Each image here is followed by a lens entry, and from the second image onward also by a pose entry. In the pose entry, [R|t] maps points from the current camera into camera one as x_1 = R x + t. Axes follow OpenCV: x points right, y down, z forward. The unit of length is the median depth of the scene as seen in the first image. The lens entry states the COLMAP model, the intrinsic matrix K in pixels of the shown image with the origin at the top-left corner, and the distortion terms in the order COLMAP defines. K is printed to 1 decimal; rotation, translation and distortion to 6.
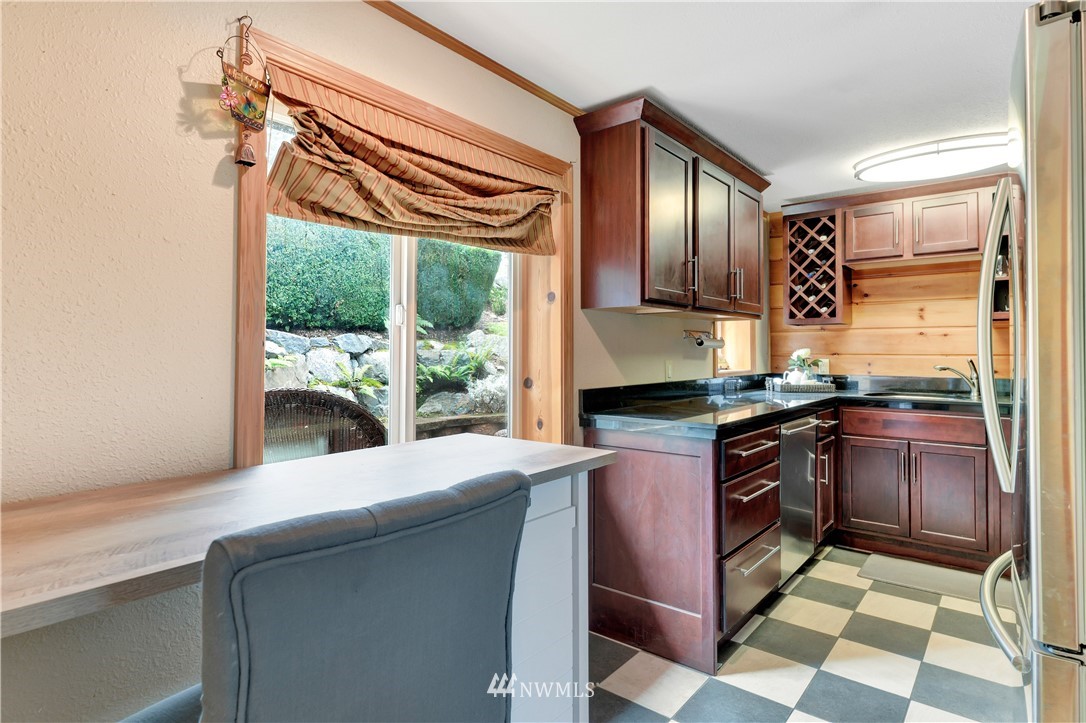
lens RADIAL K [[564.9, 0, 548.7], [0, 564.9, 354.6], [0, 0, 1]] dist [0.015078, 0.000415]
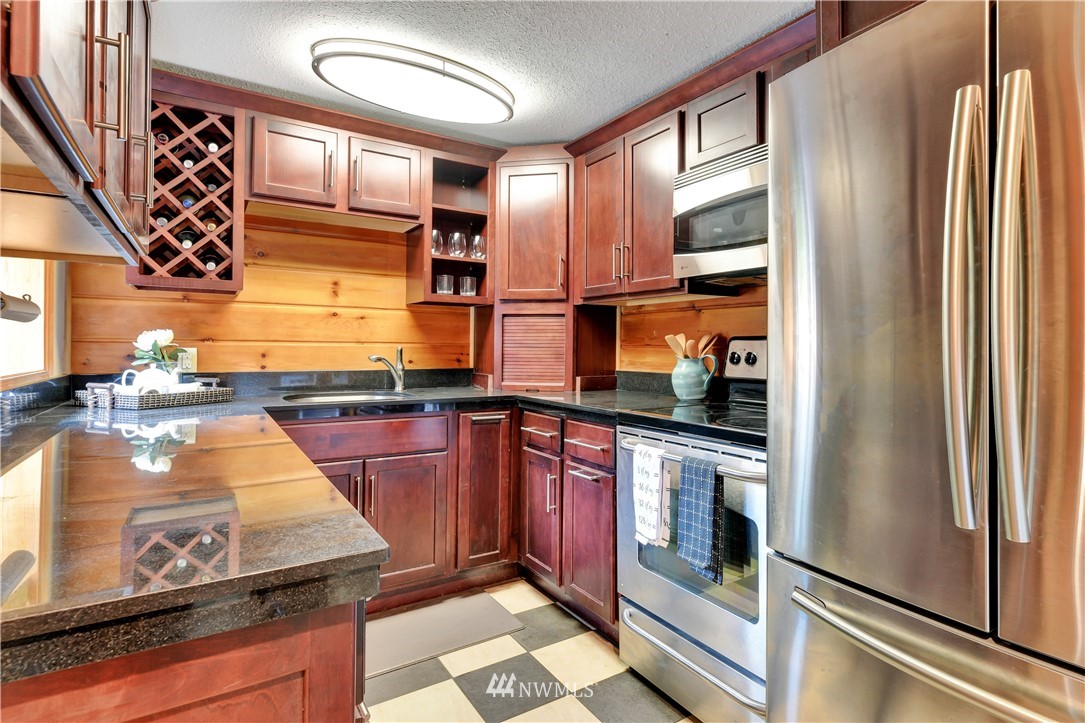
lens RADIAL K [[564.4, 0, 581.4], [0, 564.4, 341.7], [0, 0, 1]] dist [0.015078, 0.000415]
pose [[0.269699, 0.009576, 0.962897, 0.006647], [-0.003894, 0.999953, -0.008854, 0.005291], [-0.962937, -0.001362, 0.269724, 0.452865]]
